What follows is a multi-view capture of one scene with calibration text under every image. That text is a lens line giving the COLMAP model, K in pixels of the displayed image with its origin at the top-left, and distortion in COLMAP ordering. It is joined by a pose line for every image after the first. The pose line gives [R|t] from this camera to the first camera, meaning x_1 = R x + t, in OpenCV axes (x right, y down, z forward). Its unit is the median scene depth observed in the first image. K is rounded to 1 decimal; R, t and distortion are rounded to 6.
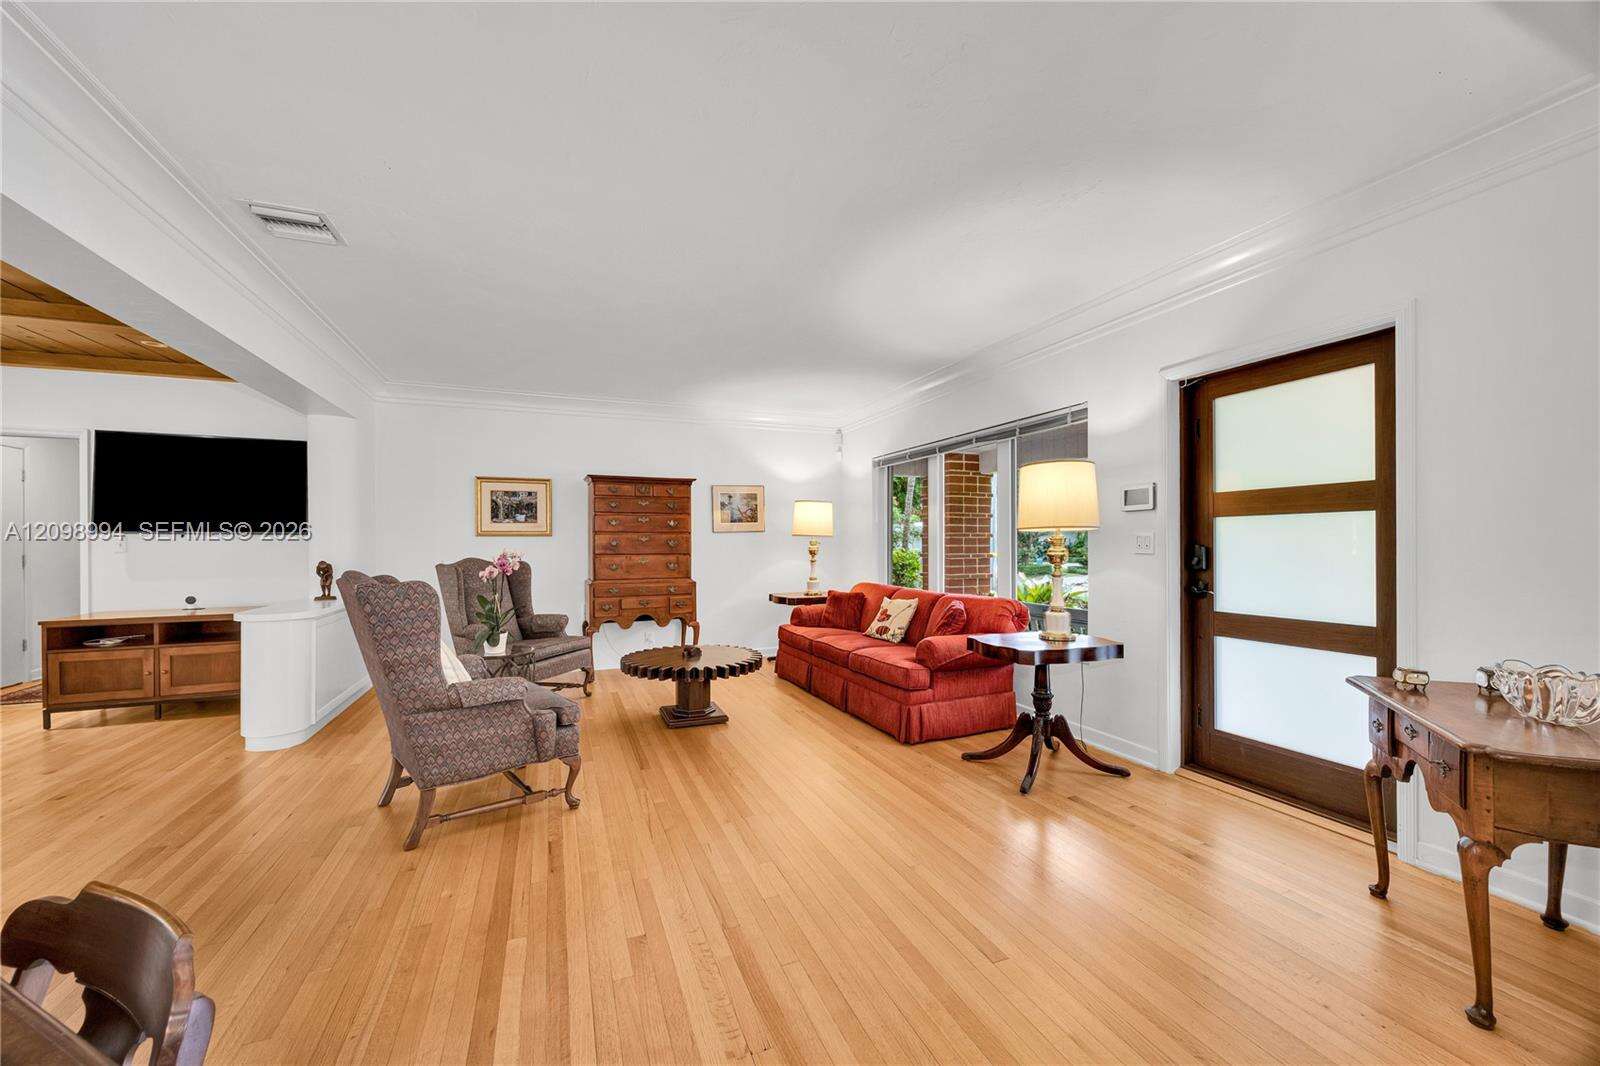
lens RADIAL K [[630.8, 0, 805.6], [0, 630.8, 544.5], [0, 0, 1]] dist [-0.009637, 0.001719]
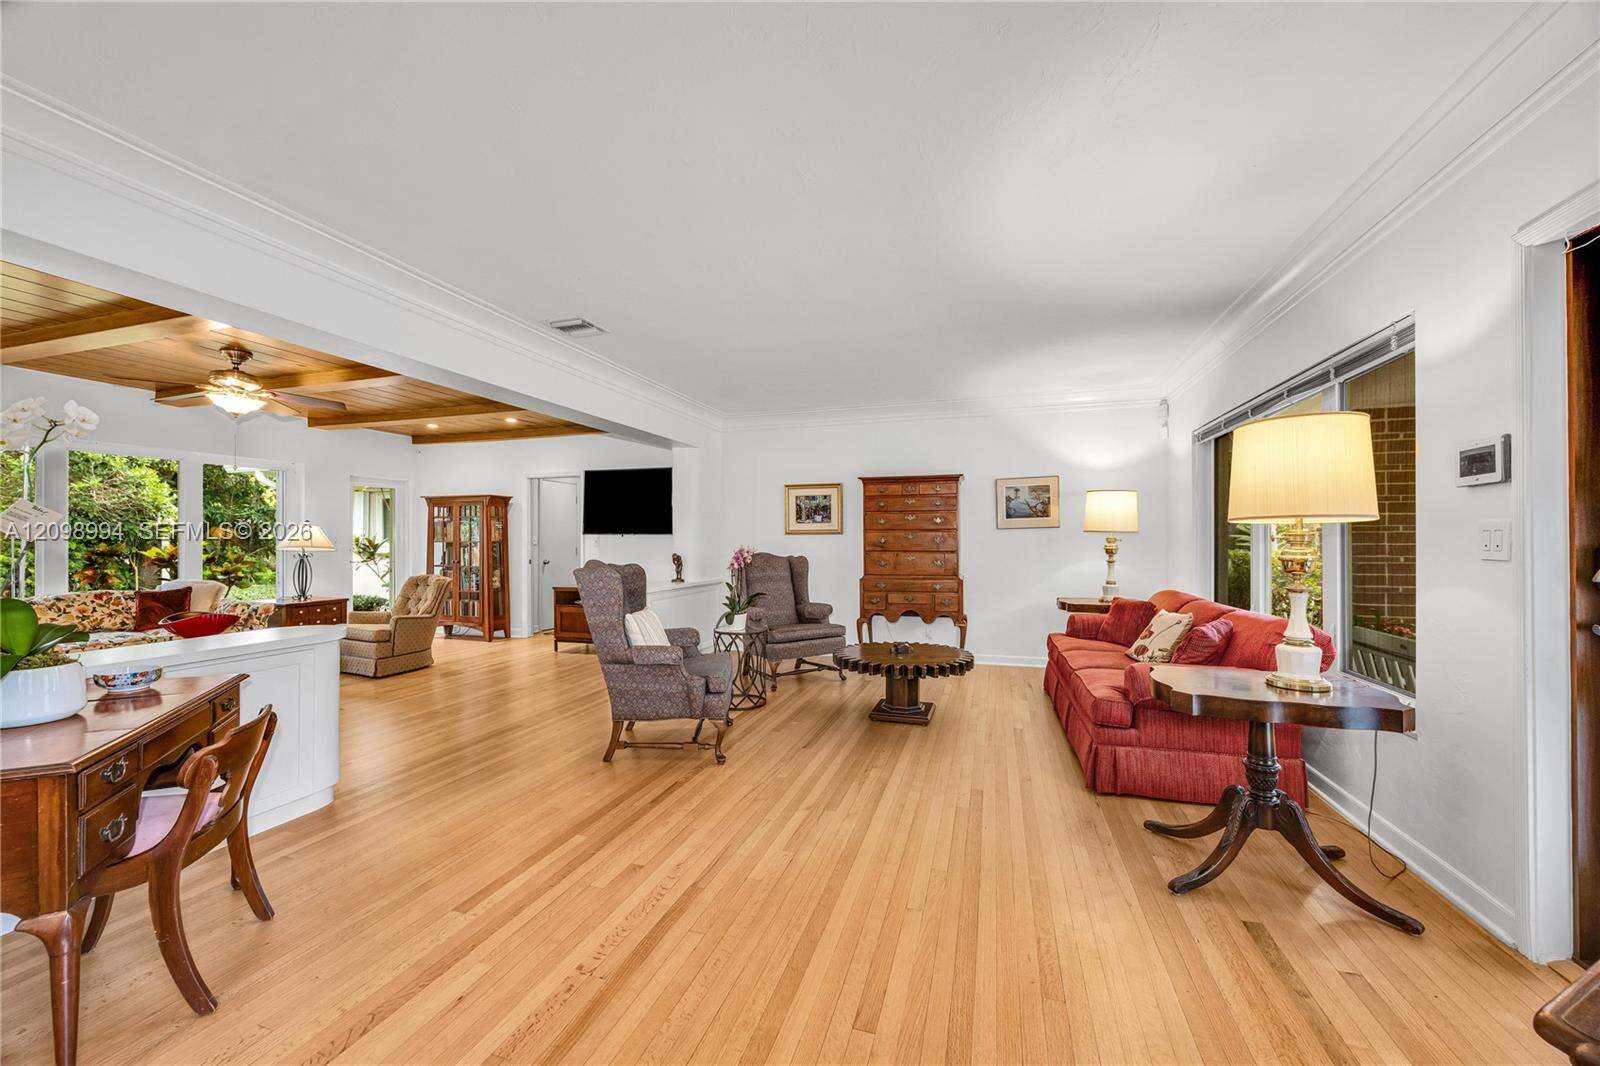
lens RADIAL K [[630.8, 0, 784.9], [0, 630.8, 537.6], [0, 0, 1]] dist [-0.009637, 0.001719]
pose [[0.755005, -0.002758, -0.655714, 0.307729], [-0.001255, 0.999983, -0.005650, -0.000775], [0.655718, 0.005089, 0.754989, 0.109803]]
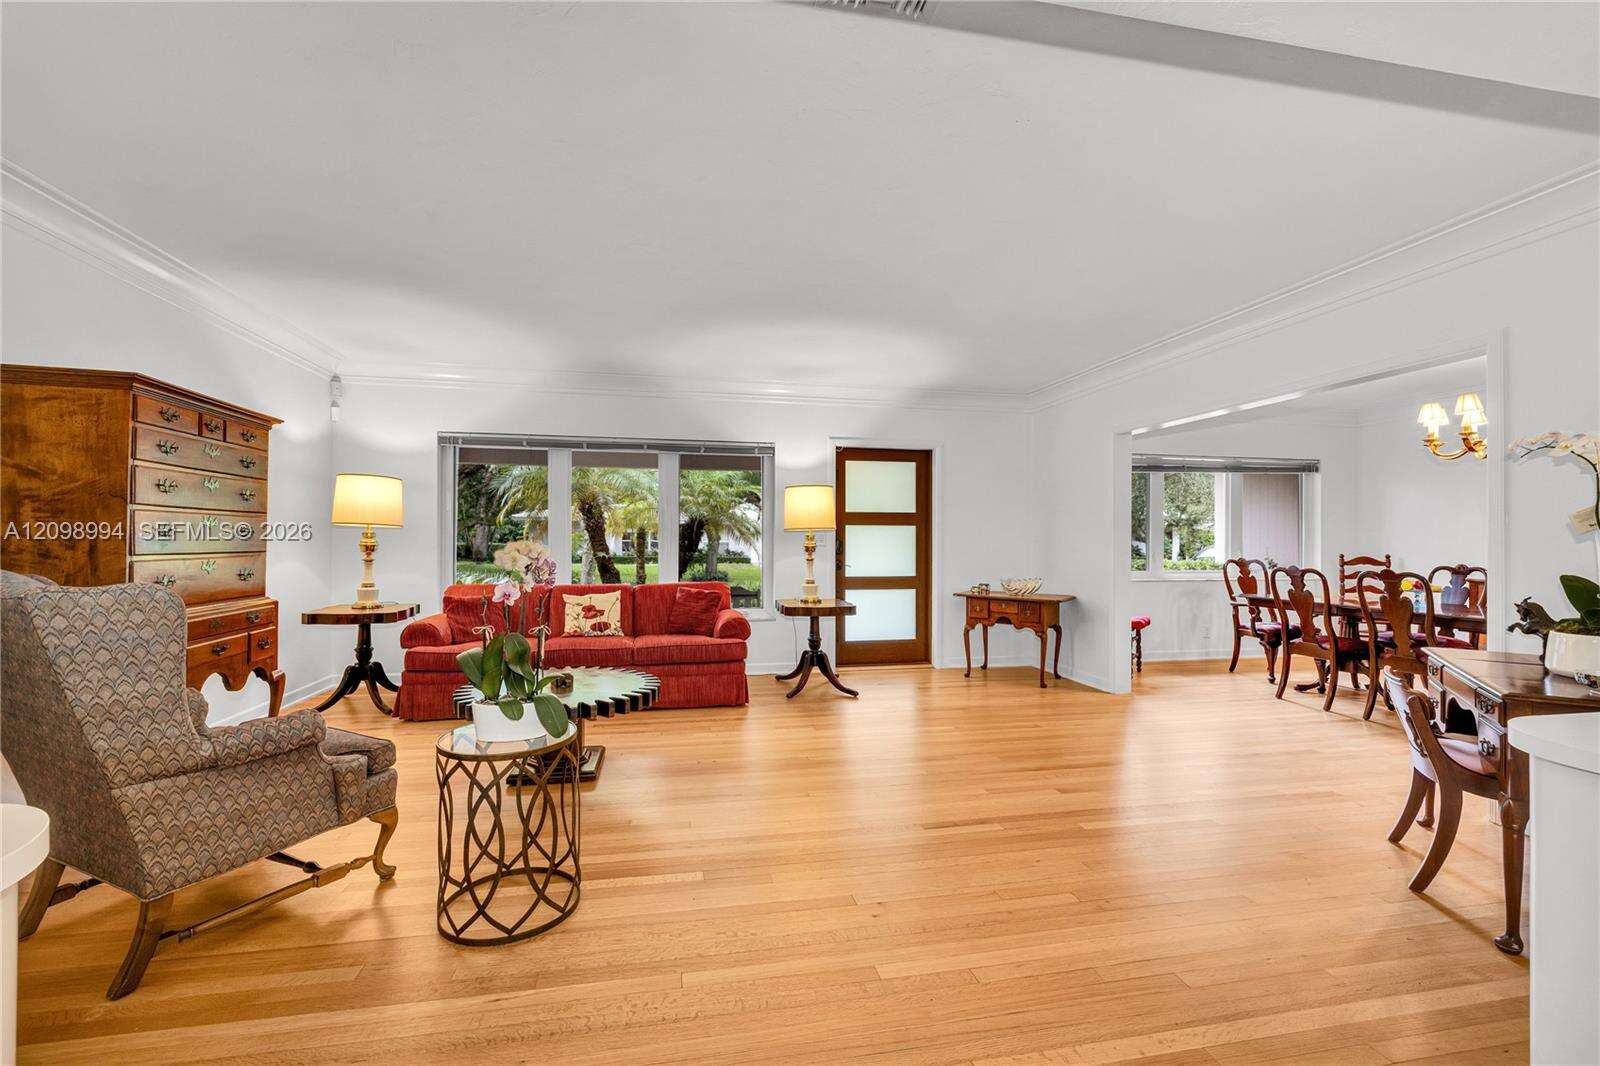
lens RADIAL K [[630.8, 0, 759.3], [0, 630.8, 538.8], [0, 0, 1]] dist [-0.009637, 0.001719]
pose [[0.186254, 0.007359, 0.982474, -0.787463], [-0.002949, 0.999972, -0.006931, 0.006996], [-0.982497, -0.001606, 0.186270, 0.585221]]
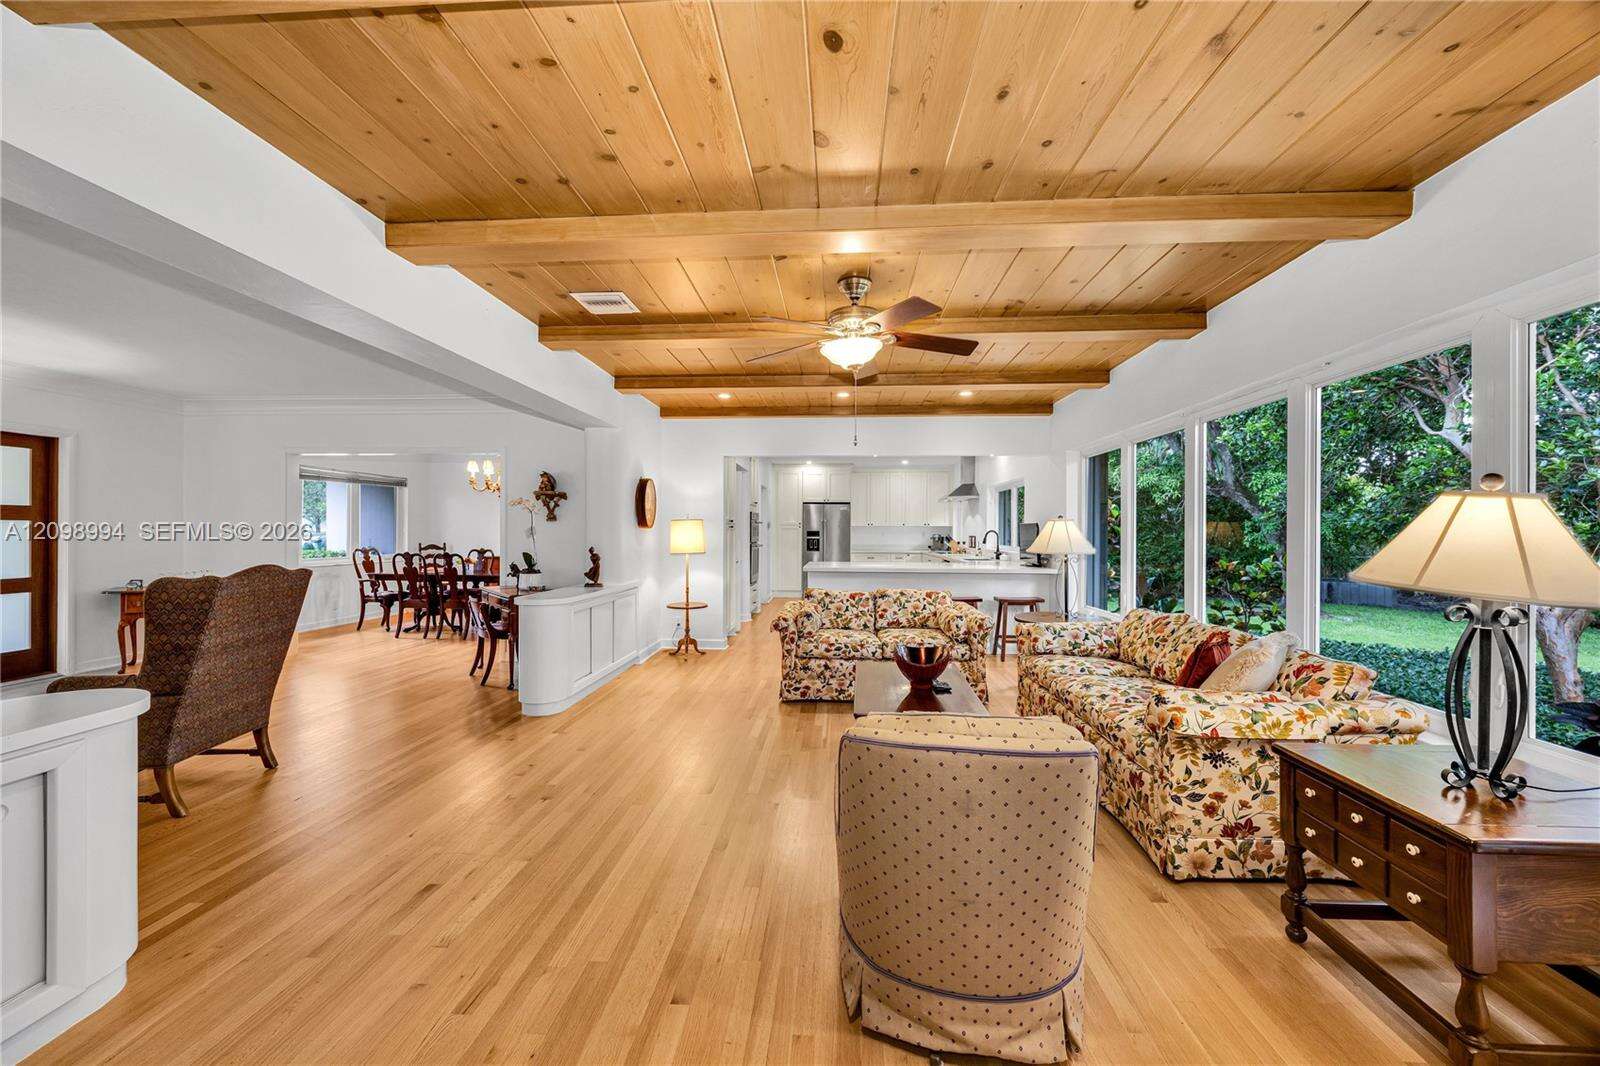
lens RADIAL K [[673.4, 0, 794.9], [0, 673.4, 527.0], [0, 0, 1]] dist [0.000216, -0.000075]
pose [[-0.899729, 0.001544, 0.436447, -1.263211], [-0.000905, 0.999985, -0.005404, -0.013716], [-0.436449, -0.005257, -0.899714, 1.028602]]
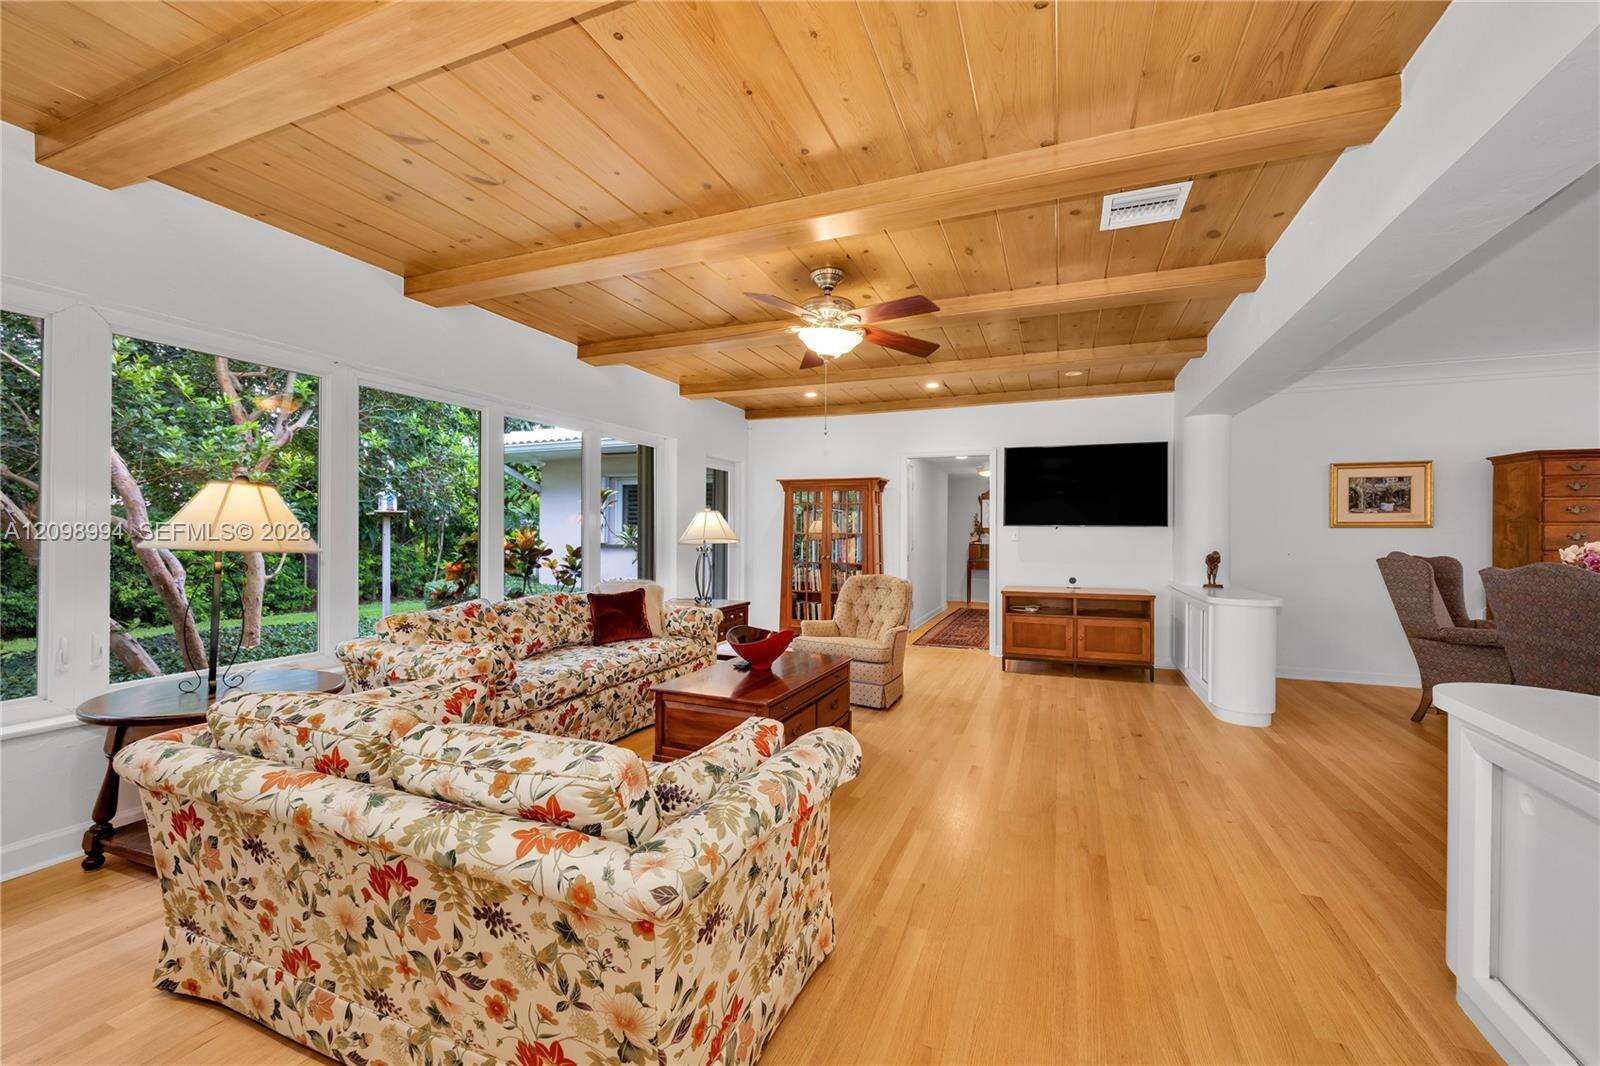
lens RADIAL K [[630.8, 0, 790.7], [0, 630.8, 532.5], [0, 0, 1]] dist [-0.009637, 0.001719]
pose [[0.706000, 0.004962, -0.708194, -0.506558], [-0.008103, 0.999967, -0.001072, 0.001601], [0.708165, 0.006495, 0.706017, -0.255823]]
